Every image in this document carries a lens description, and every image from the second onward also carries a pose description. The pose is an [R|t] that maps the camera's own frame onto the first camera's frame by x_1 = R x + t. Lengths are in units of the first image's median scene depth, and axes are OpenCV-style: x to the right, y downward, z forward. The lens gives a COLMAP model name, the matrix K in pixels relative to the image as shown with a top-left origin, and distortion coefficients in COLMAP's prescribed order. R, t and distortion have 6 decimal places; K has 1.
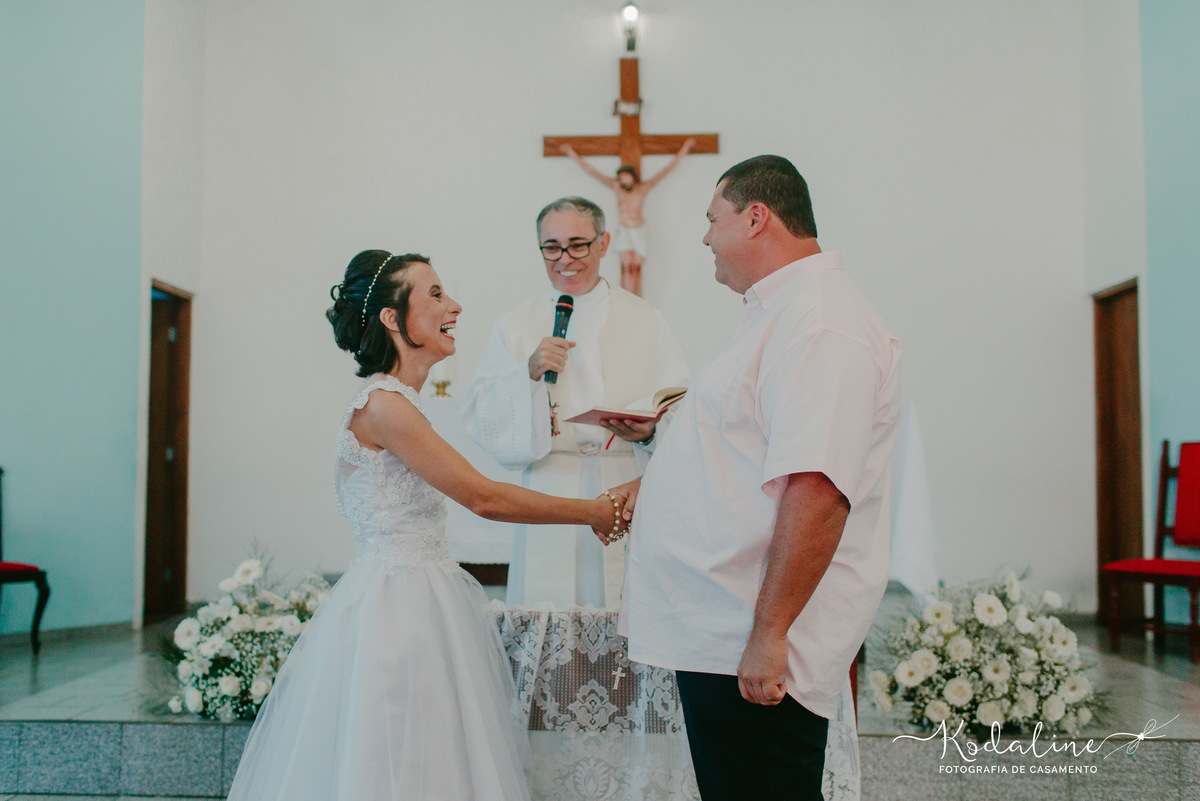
lens RADIAL K [[1283.2, 0, 525.0], [0, 1283.2, 436.4], [0, 0, 1]] dist [0.003371, 0.012409]
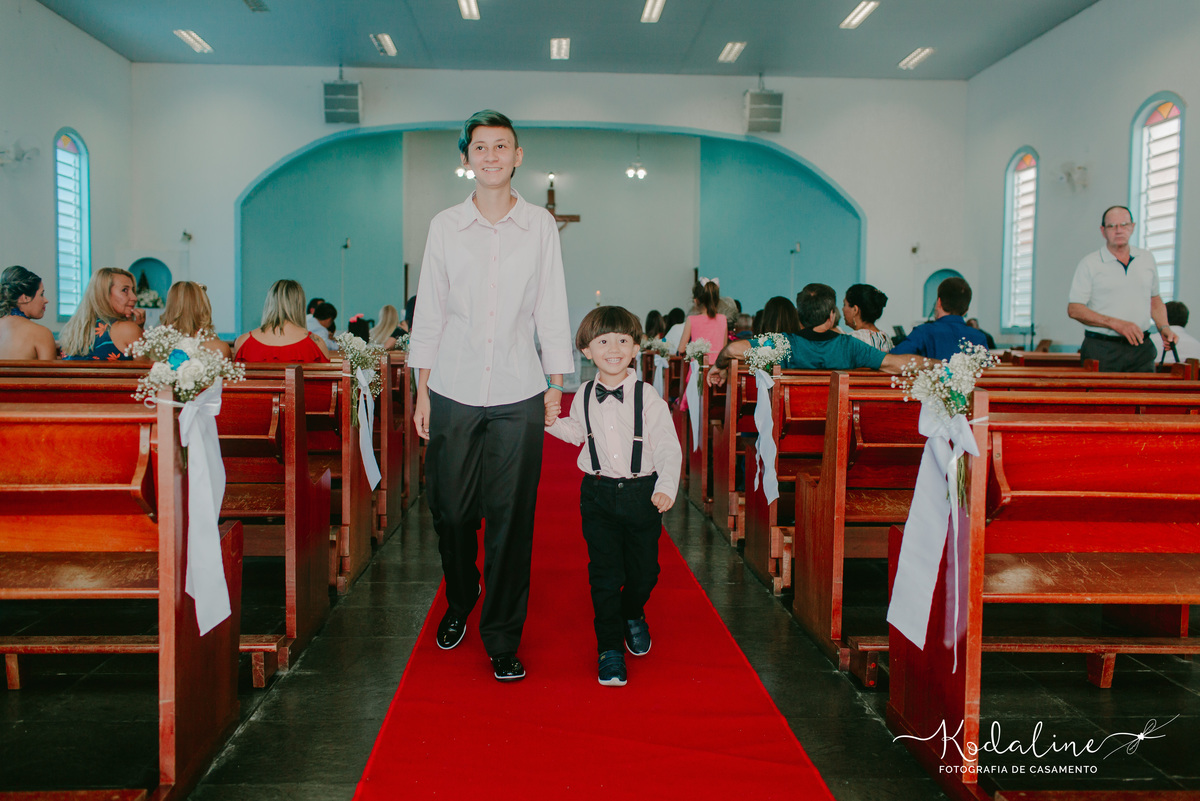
lens RADIAL K [[1146.4, 0, 600.0], [0, 1146.4, 400.5], [0, 0, 1]] dist [0.010228, -0.011850]
pose [[0.995253, 0.000968, 0.097315, -0.153083], [-0.010480, 0.995202, 0.097282, -0.122443], [-0.096754, -0.097840, 0.990488, -3.924742]]
